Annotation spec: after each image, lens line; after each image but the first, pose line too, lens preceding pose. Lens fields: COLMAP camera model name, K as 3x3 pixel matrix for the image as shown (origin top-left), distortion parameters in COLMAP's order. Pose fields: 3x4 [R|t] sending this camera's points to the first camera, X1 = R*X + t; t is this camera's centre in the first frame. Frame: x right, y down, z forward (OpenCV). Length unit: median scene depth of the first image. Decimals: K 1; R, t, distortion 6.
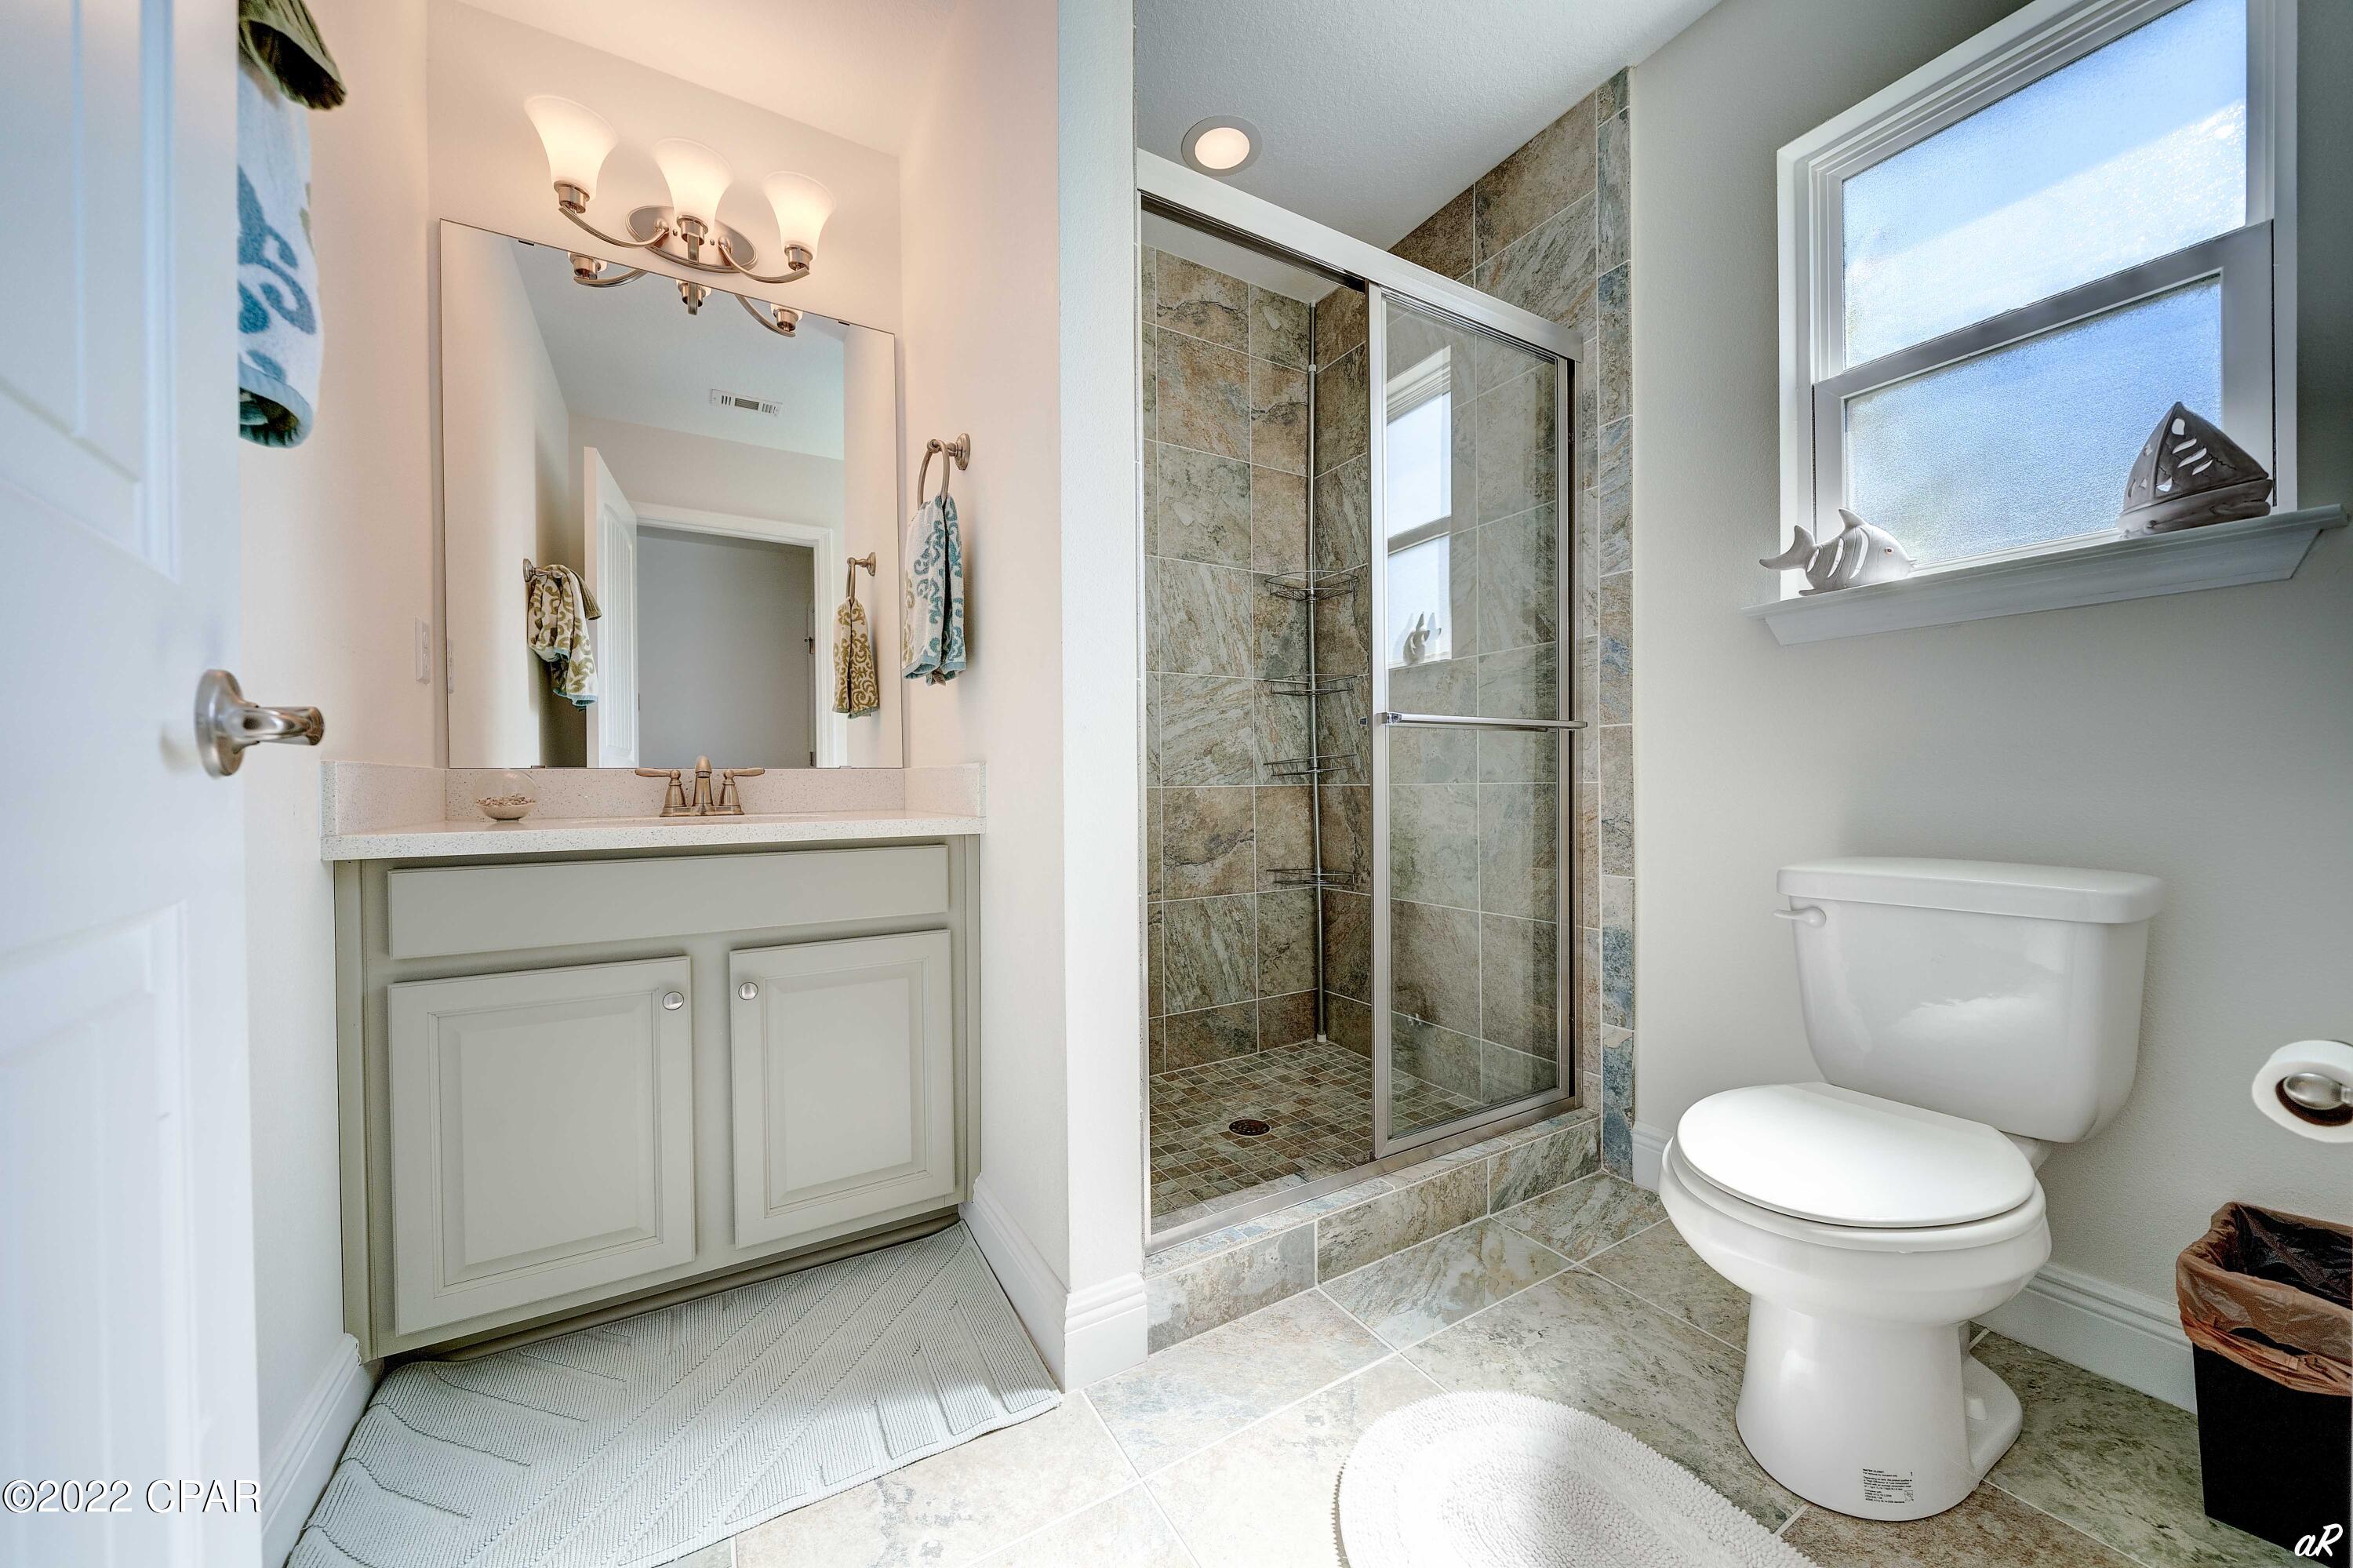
lens RADIAL K [[830.1, 0, 1176.5], [0, 830.1, 784.0], [0, 0, 1]] dist [-0.016599, -0.000012]
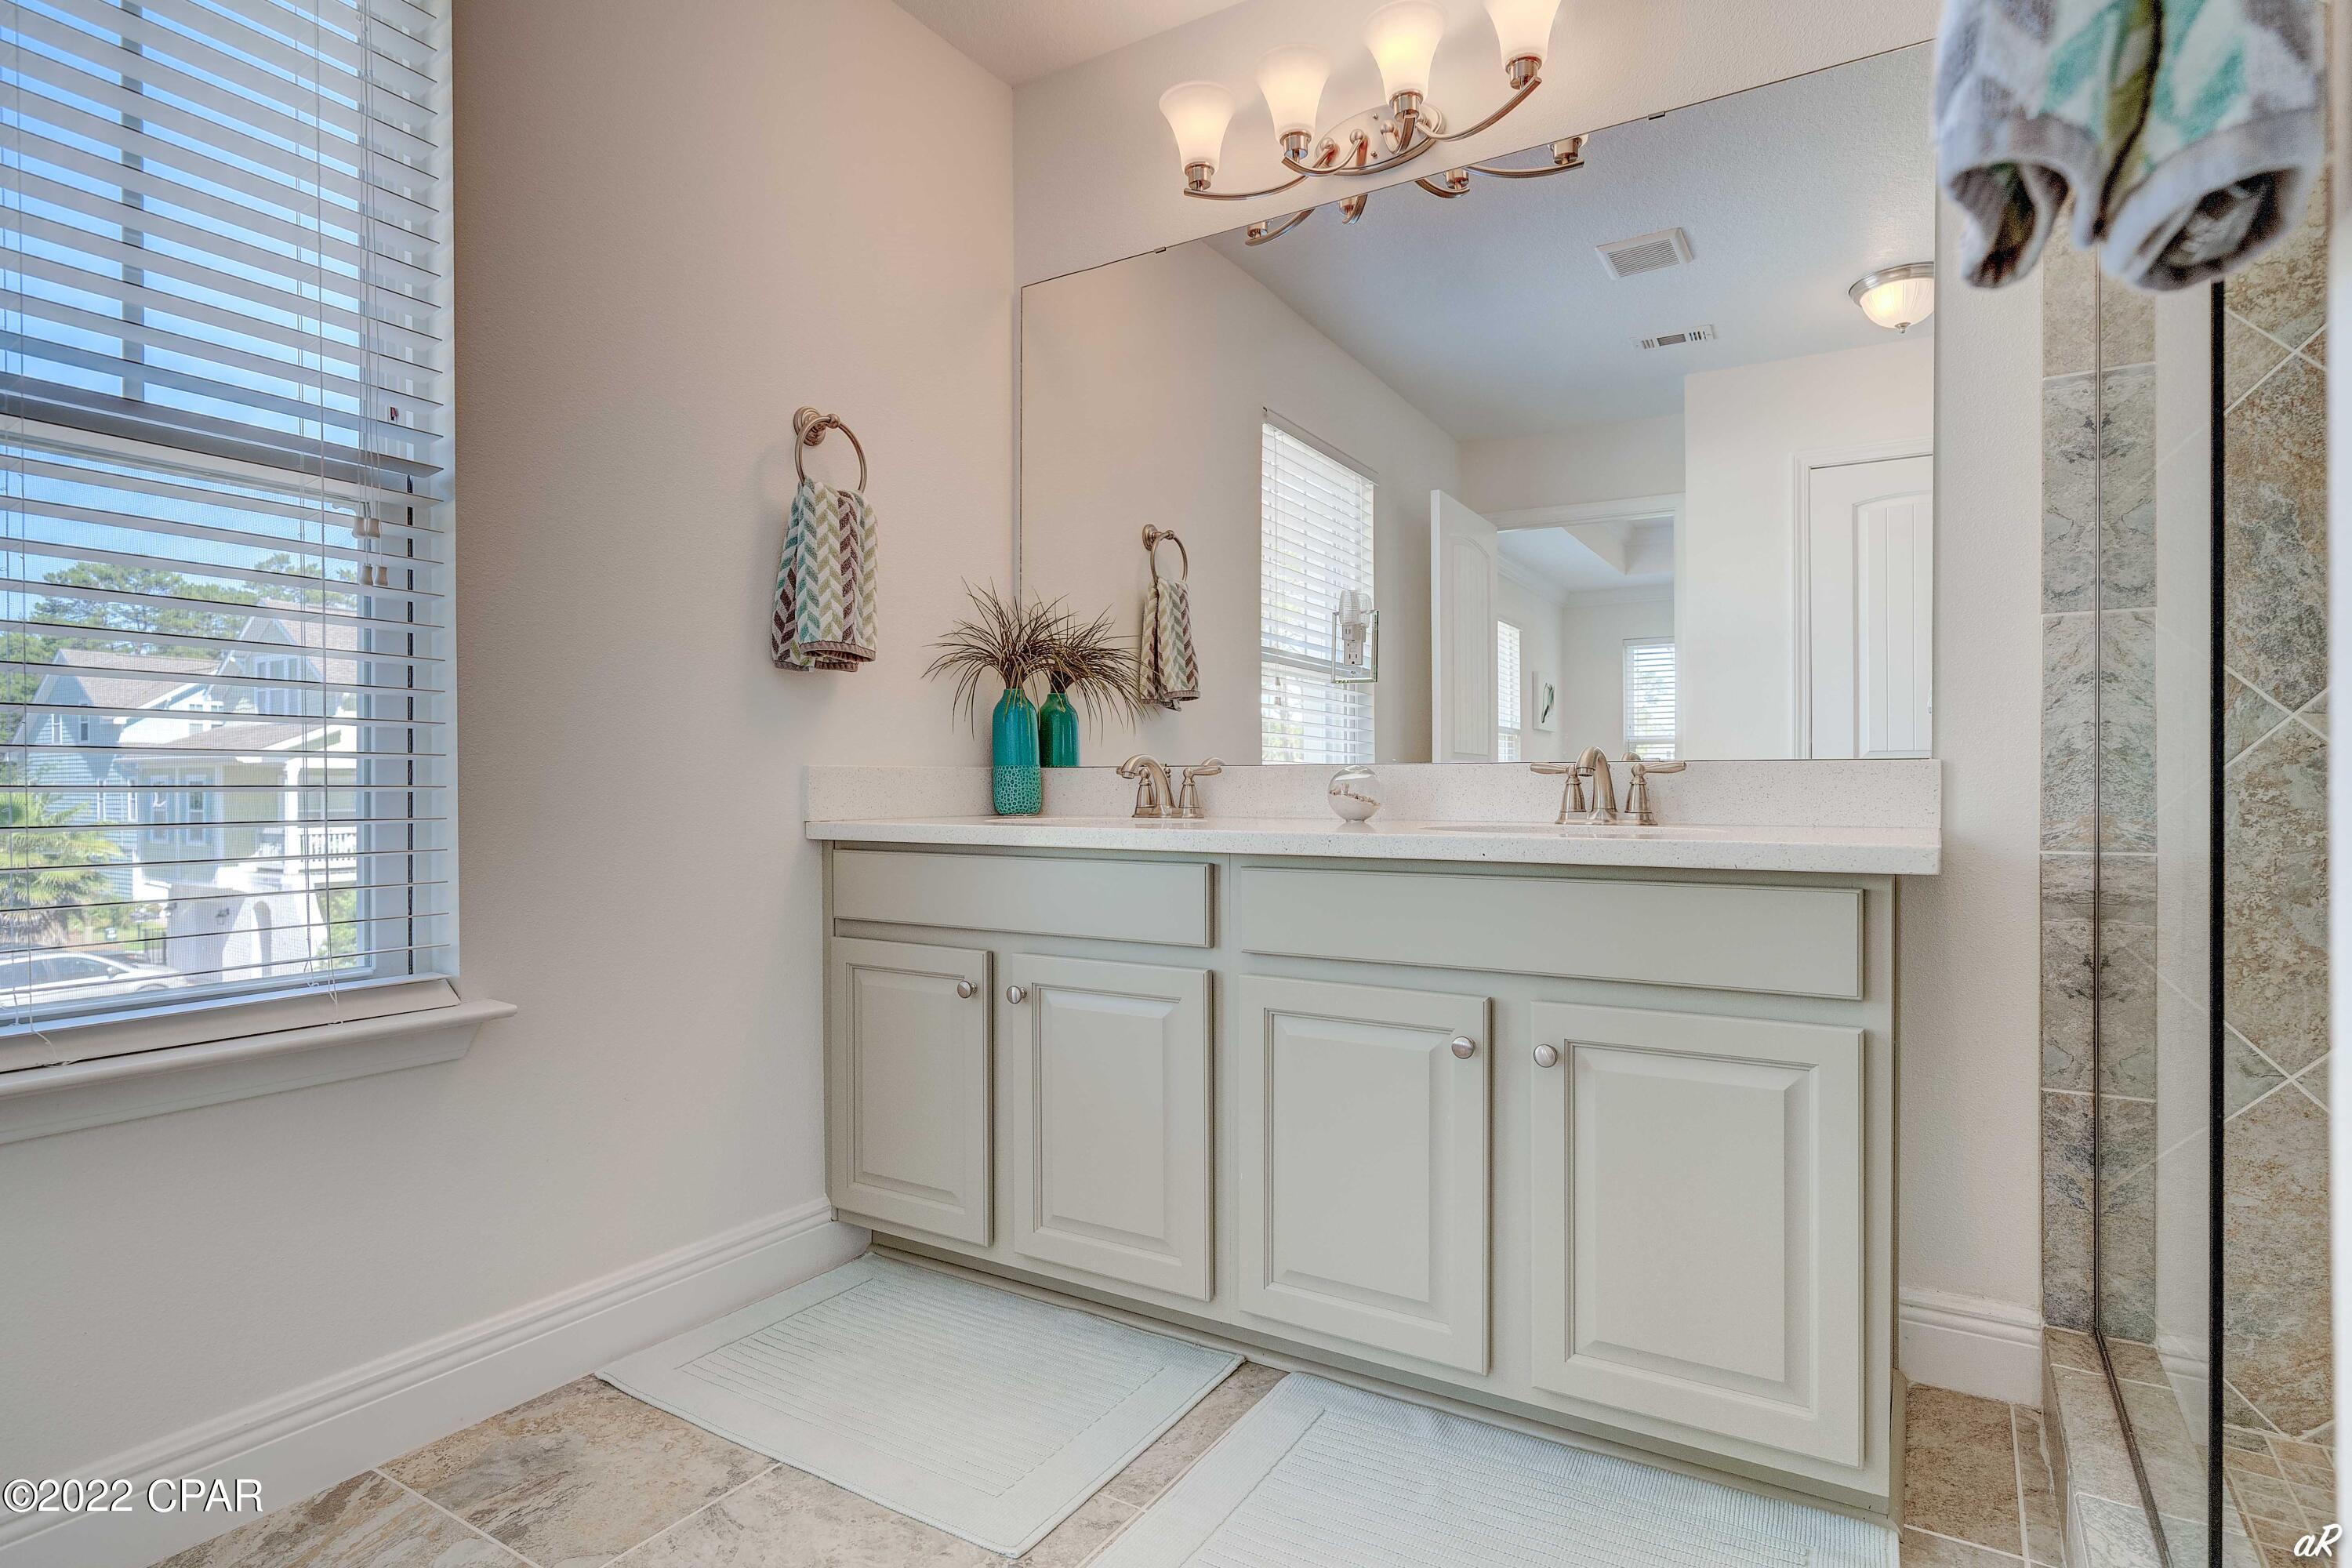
lens RADIAL K [[1226.7, 0, 1176.0], [0, 1226.7, 784.0], [0, 0, 1]] dist [-0.001753, -0.000350]
pose [[0.470284, 0.005068, -0.882500, 0.528798], [-0.006147, 0.999978, 0.002467, -0.002628], [0.882494, 0.004264, 0.470305, 0.292582]]
